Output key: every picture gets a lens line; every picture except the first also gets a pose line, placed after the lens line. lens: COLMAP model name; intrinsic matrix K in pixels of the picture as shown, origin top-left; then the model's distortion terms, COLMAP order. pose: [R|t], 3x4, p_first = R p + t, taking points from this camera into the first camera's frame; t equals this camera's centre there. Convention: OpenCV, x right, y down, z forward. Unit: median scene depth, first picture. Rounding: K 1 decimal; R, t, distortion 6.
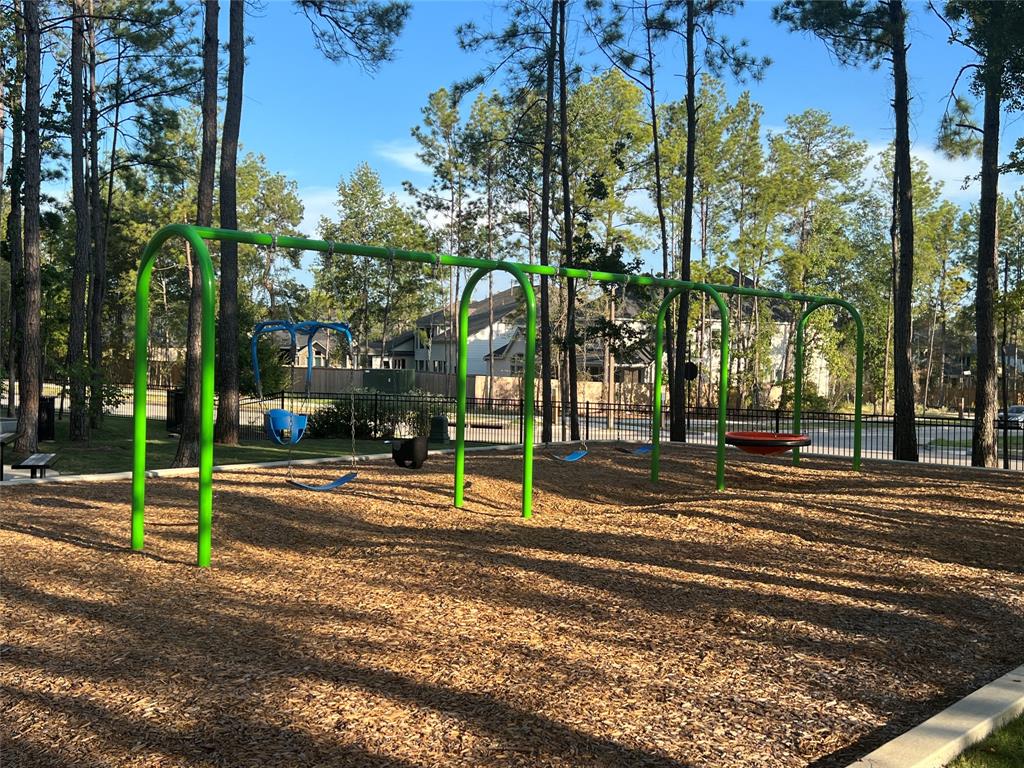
lens RADIAL K [[996.2, 0, 513.1], [0, 996.2, 385.7], [0, 0, 1]] dist [0.000315, 0.000000]
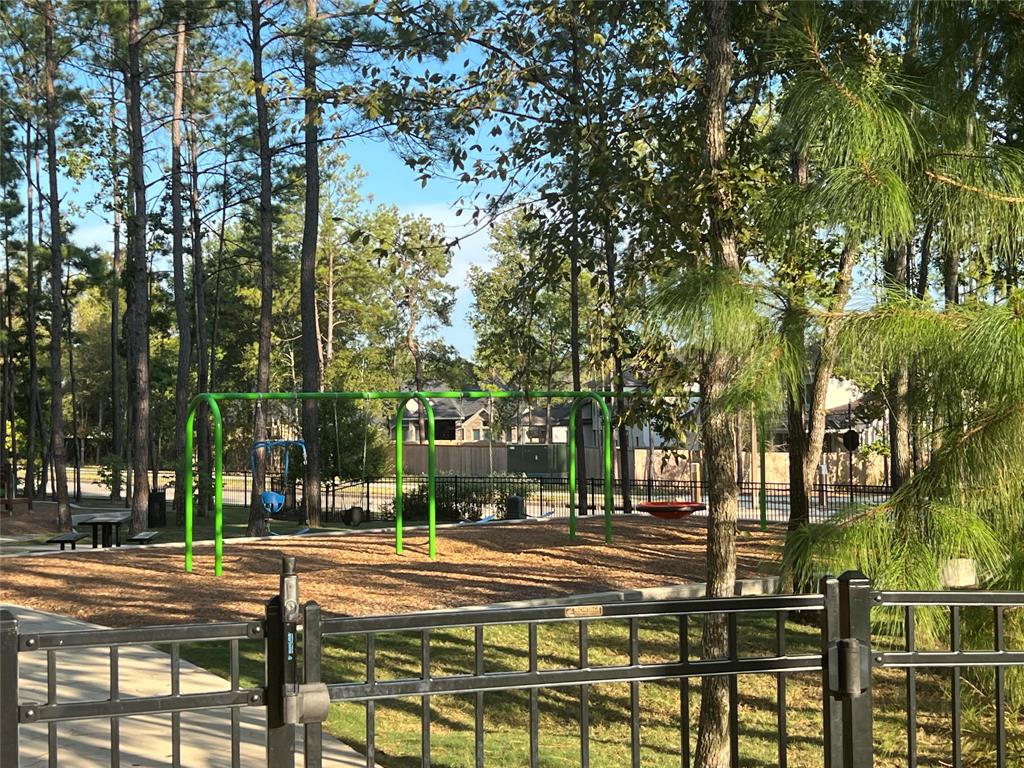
lens RADIAL K [[1465.1, 0, 511.5], [0, 1465.1, 382.5], [0, 0, 1]] dist [0.224619, 0.000000]
pose [[0.975985, -0.039509, -0.214225, 0.163068], [0.028687, 0.998161, -0.053397, -0.004044], [0.215941, 0.045970, 0.975324, -0.316055]]
